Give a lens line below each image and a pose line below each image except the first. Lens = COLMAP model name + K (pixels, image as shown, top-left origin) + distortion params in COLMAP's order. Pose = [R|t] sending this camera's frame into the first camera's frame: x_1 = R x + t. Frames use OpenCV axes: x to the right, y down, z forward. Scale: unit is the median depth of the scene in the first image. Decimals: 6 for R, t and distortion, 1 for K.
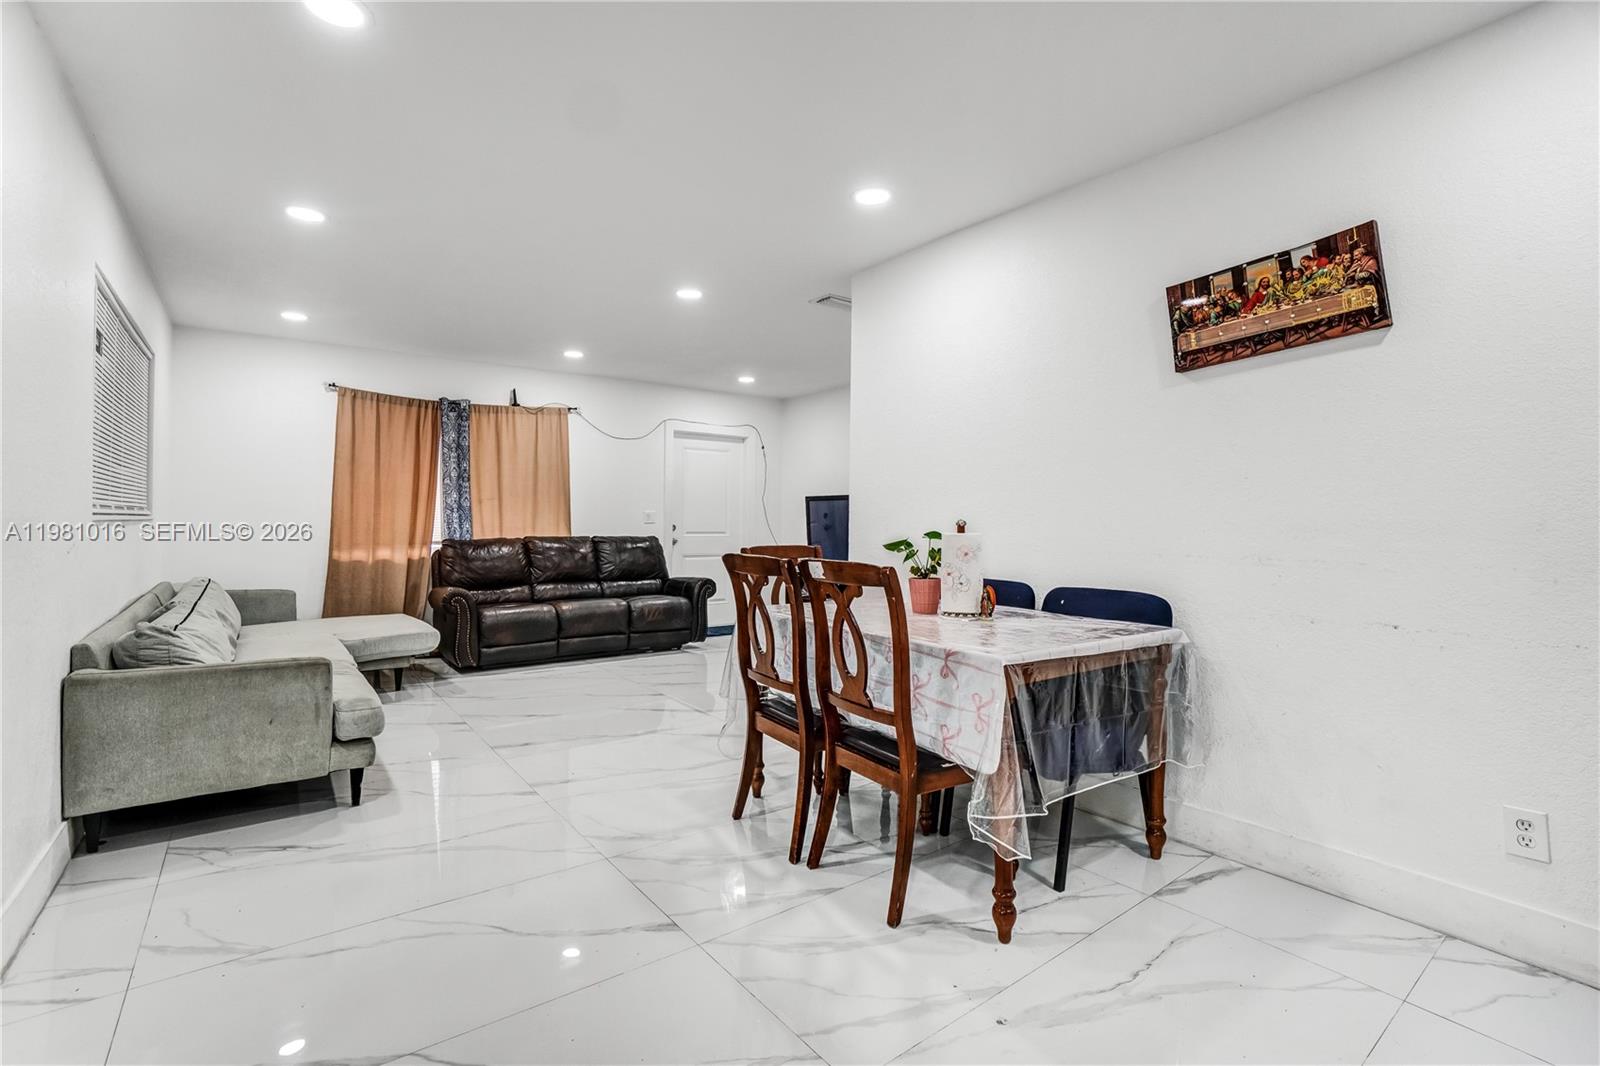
lens RADIAL K [[728.6, 0, 784.8], [0, 728.6, 504.5], [0, 0, 1]] dist [-0.069224, 0.029400]
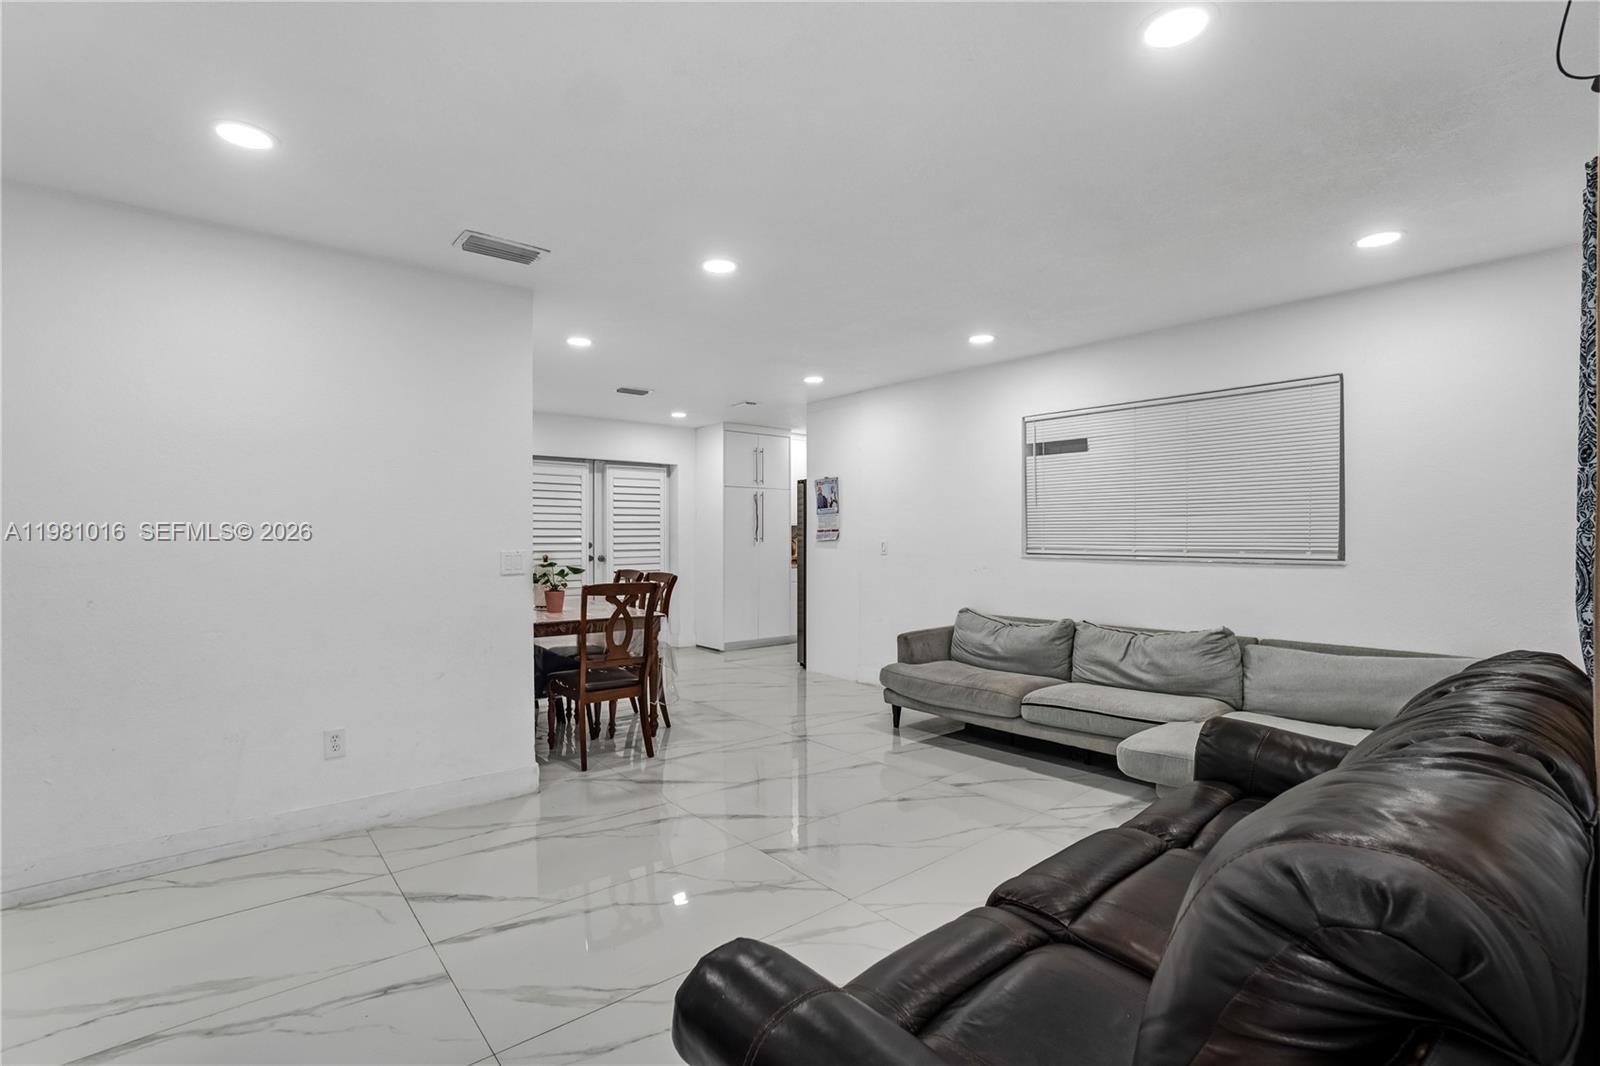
lens RADIAL K [[724.7, 0, 782.1], [0, 724.7, 527.5], [0, 0, 1]] dist [-0.074049, 0.028257]
pose [[-0.998802, -0.004493, -0.048737, -0.291474], [-0.003040, 0.999550, -0.029851, 0.003550], [0.048849, -0.029667, -0.998365, 3.092673]]
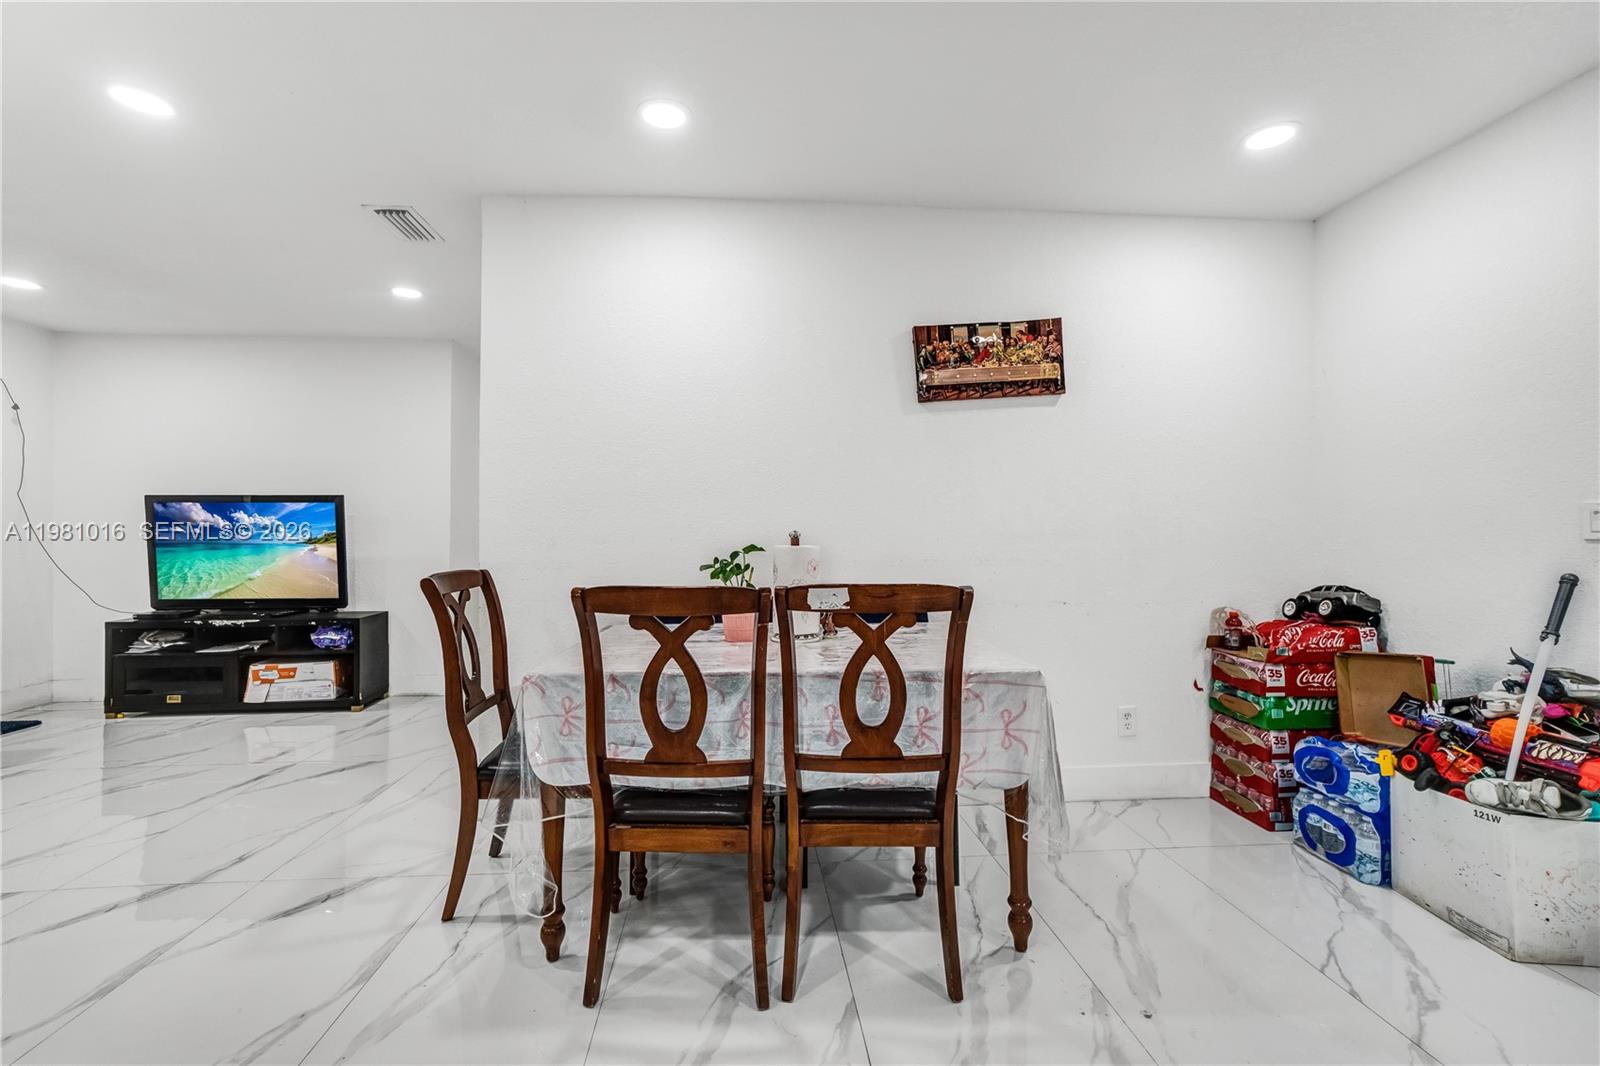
lens RADIAL K [[711.5, 0, 729.7], [0, 711.5, 521.9], [0, 0, 1]] dist [-0.013710, 0.000679]
pose [[0.536650, 0.001218, 0.843804, -0.612001], [-0.012301, 0.999904, 0.006379, 0.006318], [-0.843716, -0.013803, 0.536613, 0.662169]]
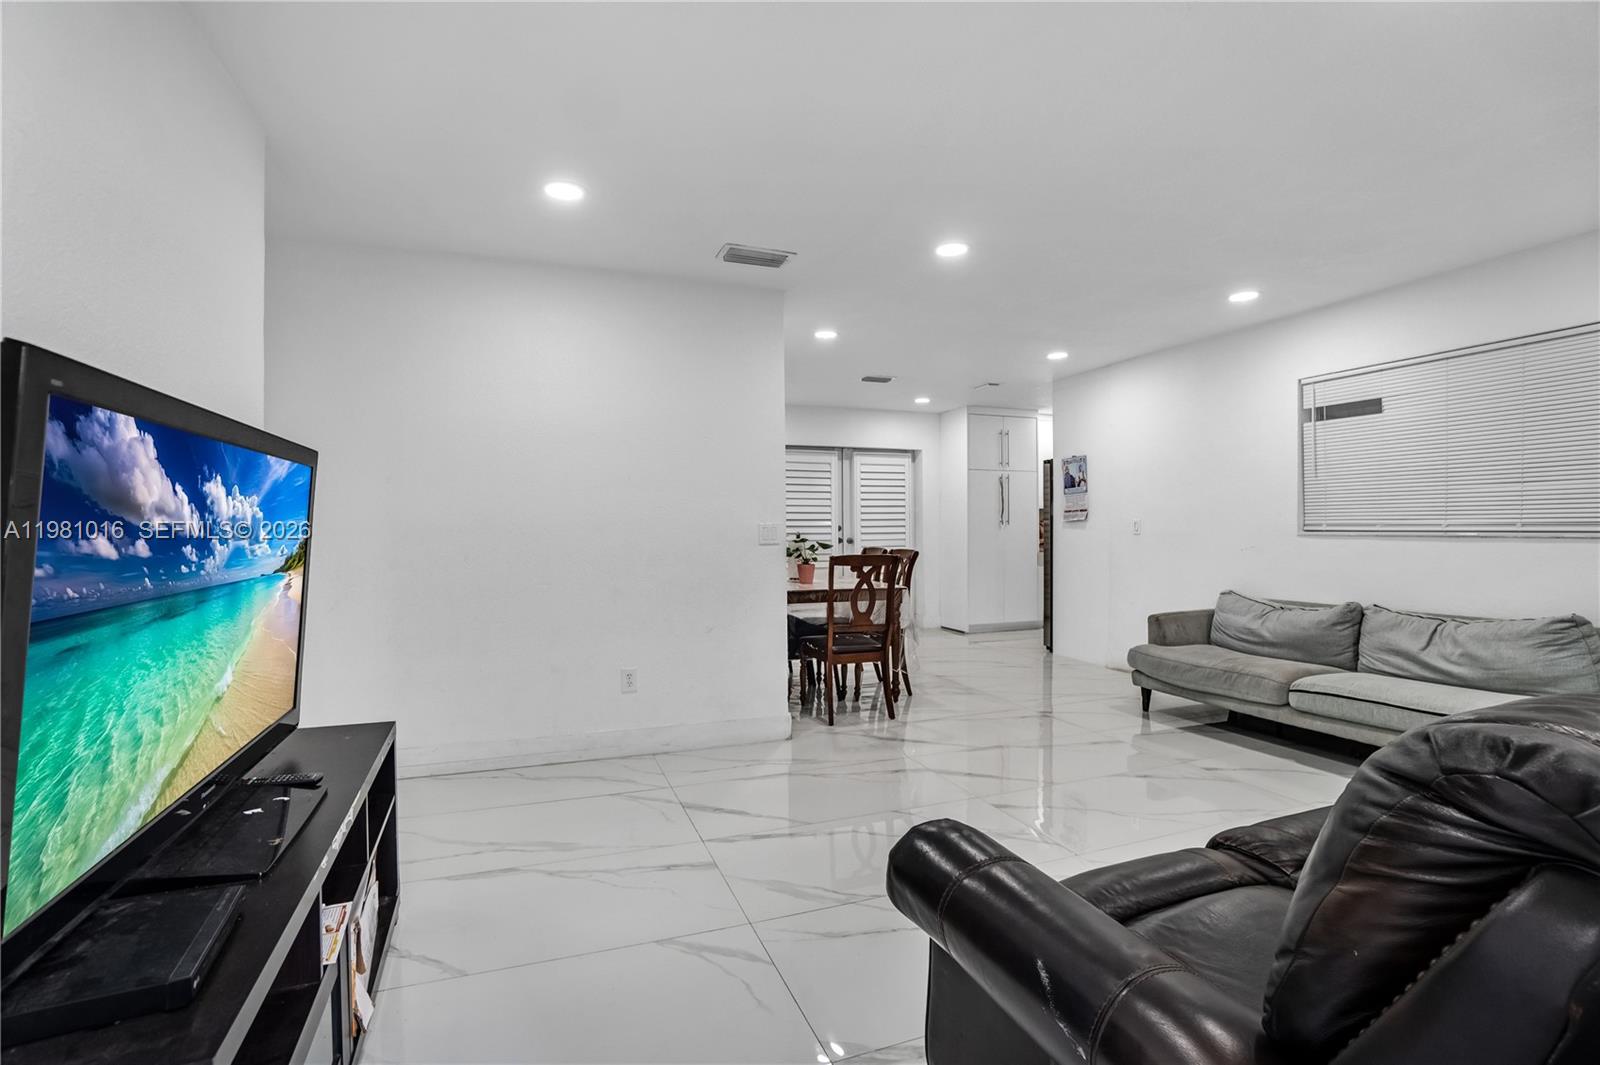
lens RADIAL K [[724.7, 0, 782.1], [0, 724.7, 527.0], [0, 0, 1]] dist [-0.074049, 0.028257]
pose [[-0.957118, -0.001591, 0.289693, -0.325981], [-0.007280, 0.999801, -0.018562, 0.047453], [-0.289606, -0.019875, -0.956940, 3.192488]]
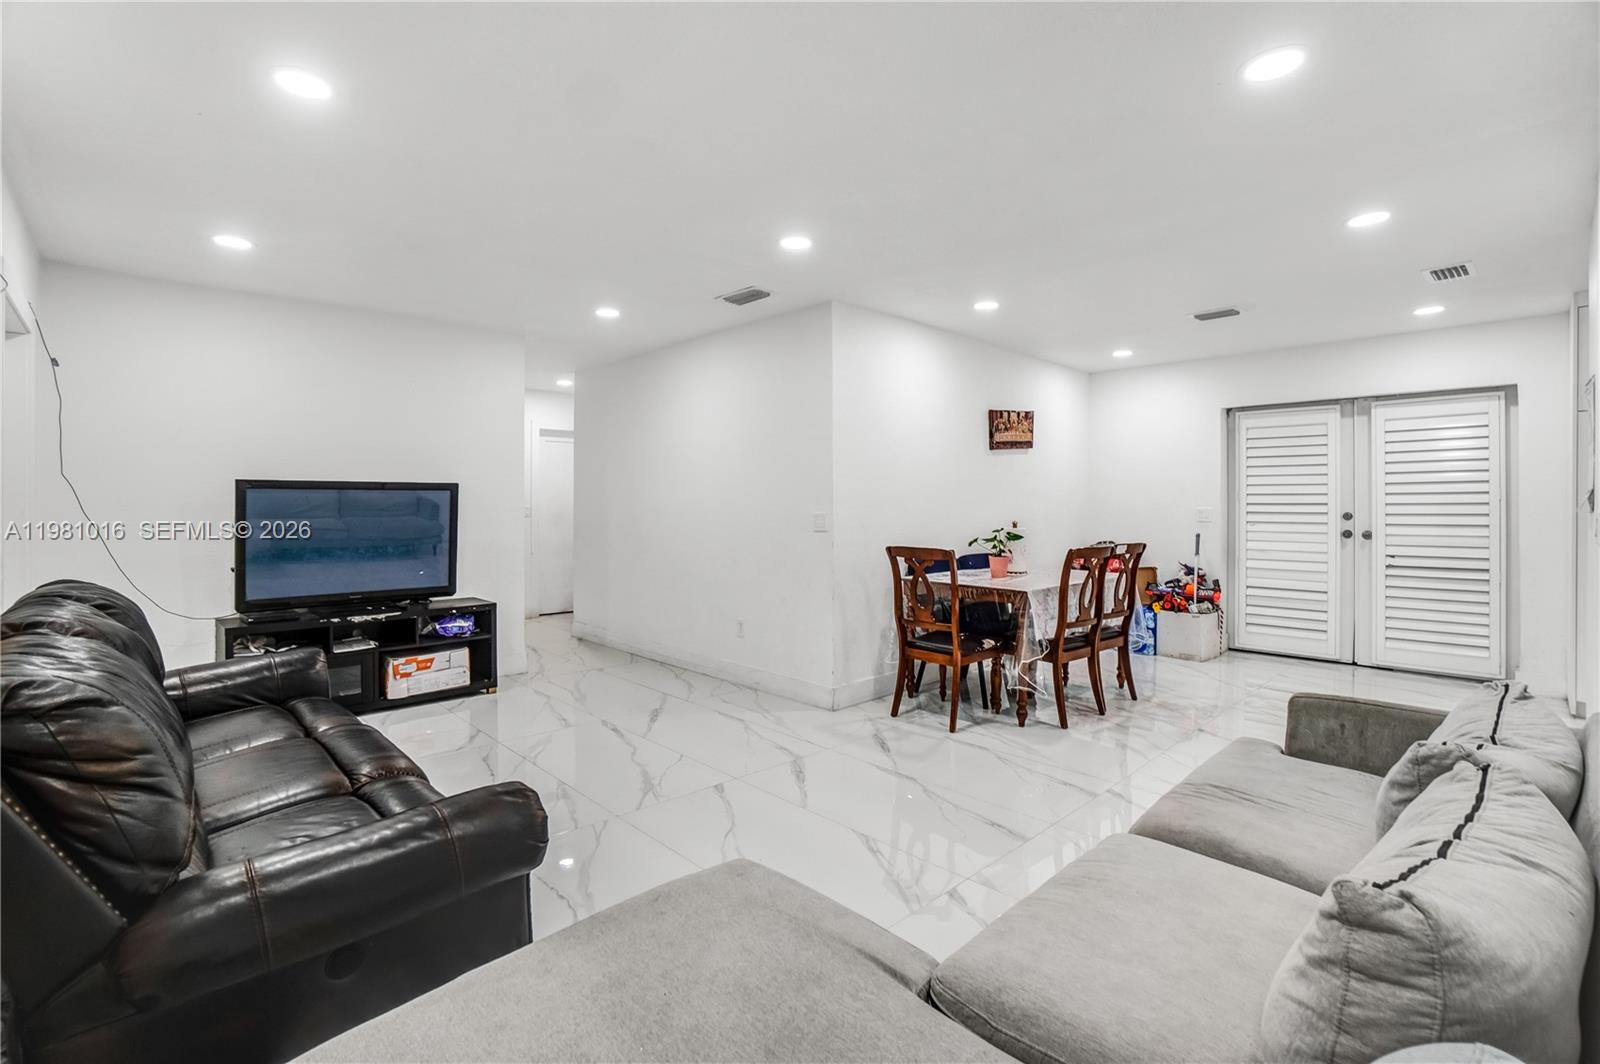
lens RADIAL K [[728.6, 0, 784.8], [0, 728.6, 503.5], [0, 0, 1]] dist [-0.069224, 0.029400]
pose [[-0.120367, -0.008247, 0.992695, -1.621767], [-0.024359, 0.999689, 0.005352, -0.018827], [-0.992431, -0.023537, -0.120530, 1.958210]]
